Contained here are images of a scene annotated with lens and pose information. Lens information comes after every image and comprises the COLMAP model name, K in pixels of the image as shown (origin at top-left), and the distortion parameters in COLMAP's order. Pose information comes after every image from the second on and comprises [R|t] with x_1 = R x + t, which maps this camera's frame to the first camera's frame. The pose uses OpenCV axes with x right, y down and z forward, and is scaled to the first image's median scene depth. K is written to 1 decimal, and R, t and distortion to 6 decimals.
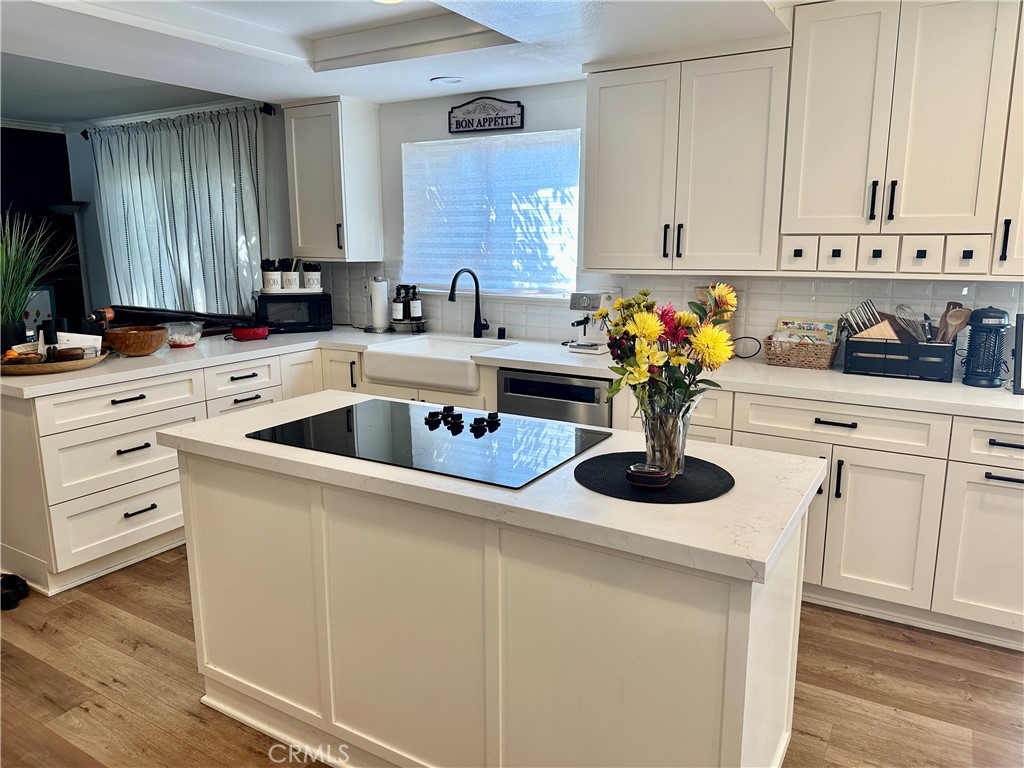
lens RADIAL K [[718.0, 0, 519.7], [0, 718.0, 379.2], [0, 0, 1]] dist [0.054284, -0.069979]
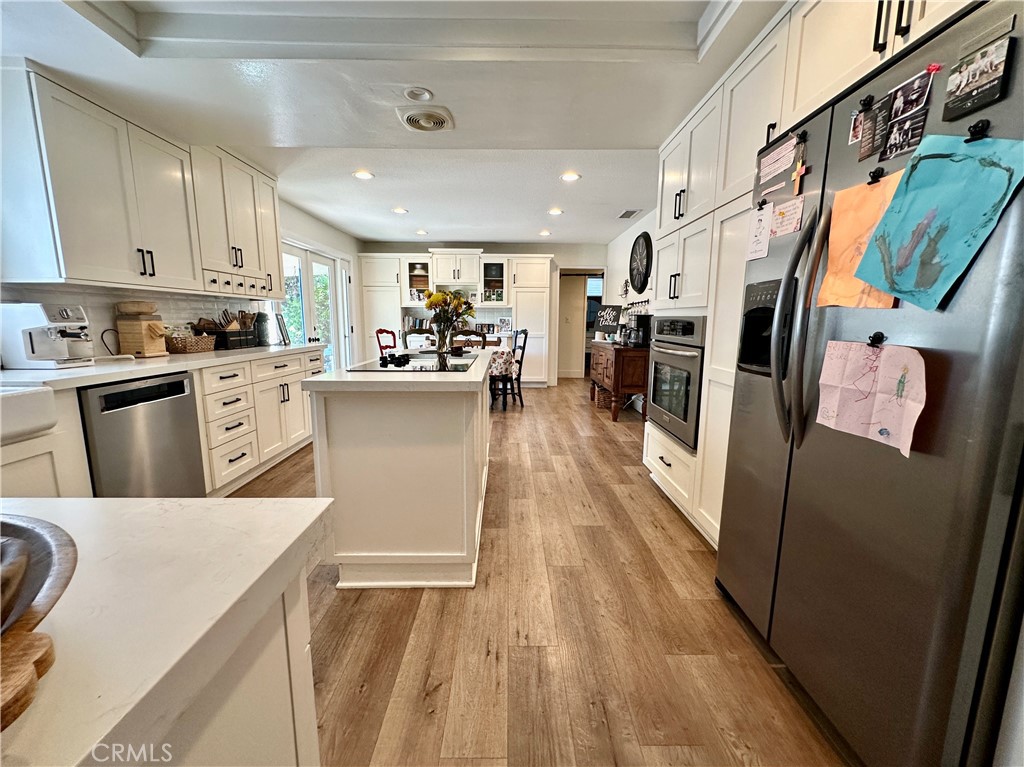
lens RADIAL K [[414.0, 0, 512.0], [0, 414.0, 383.5], [0, 0, 1]] dist [0.000618, 0.000452]
pose [[-0.523856, -0.128856, 0.842004, -0.766493], [0.158566, 0.956462, 0.245025, -0.064855], [-0.836918, 0.261871, -0.480616, 0.868192]]
